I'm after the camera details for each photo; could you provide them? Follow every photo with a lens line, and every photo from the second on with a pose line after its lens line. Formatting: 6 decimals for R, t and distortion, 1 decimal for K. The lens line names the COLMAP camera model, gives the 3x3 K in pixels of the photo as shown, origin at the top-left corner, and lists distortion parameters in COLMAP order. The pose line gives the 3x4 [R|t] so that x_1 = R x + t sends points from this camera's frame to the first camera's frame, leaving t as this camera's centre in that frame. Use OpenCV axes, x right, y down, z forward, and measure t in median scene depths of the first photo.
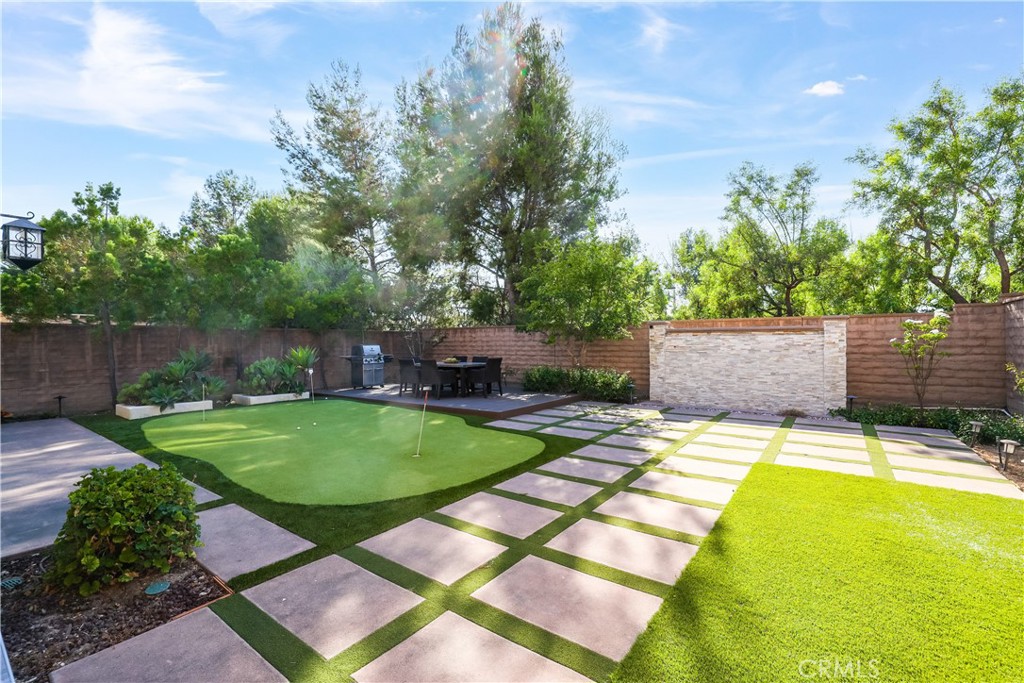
lens RADIAL K [[457.0, 0, 502.5], [0, 457.0, 345.5], [0, 0, 1]] dist [-0.032323, 0.006810]
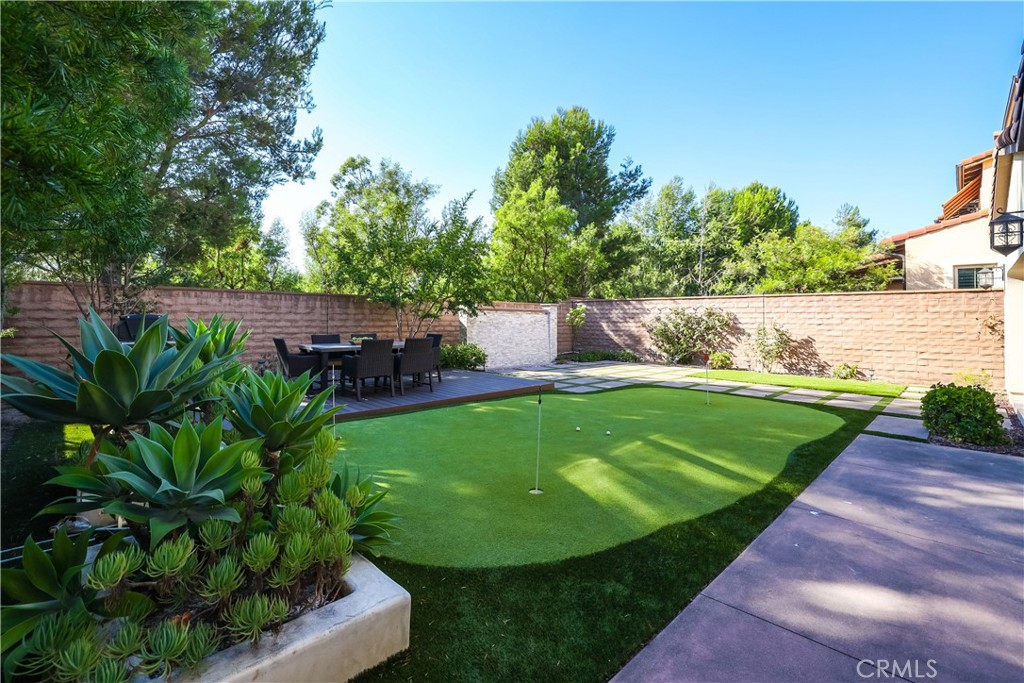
lens RADIAL K [[457.0, 0, 516.9], [0, 457.0, 309.4], [0, 0, 1]] dist [-0.032323, 0.006810]
pose [[0.130918, 0.028917, 0.990971, -0.974572], [-0.002230, 0.999581, -0.028874, 0.005502], [-0.991391, 0.001571, 0.130928, 0.873967]]
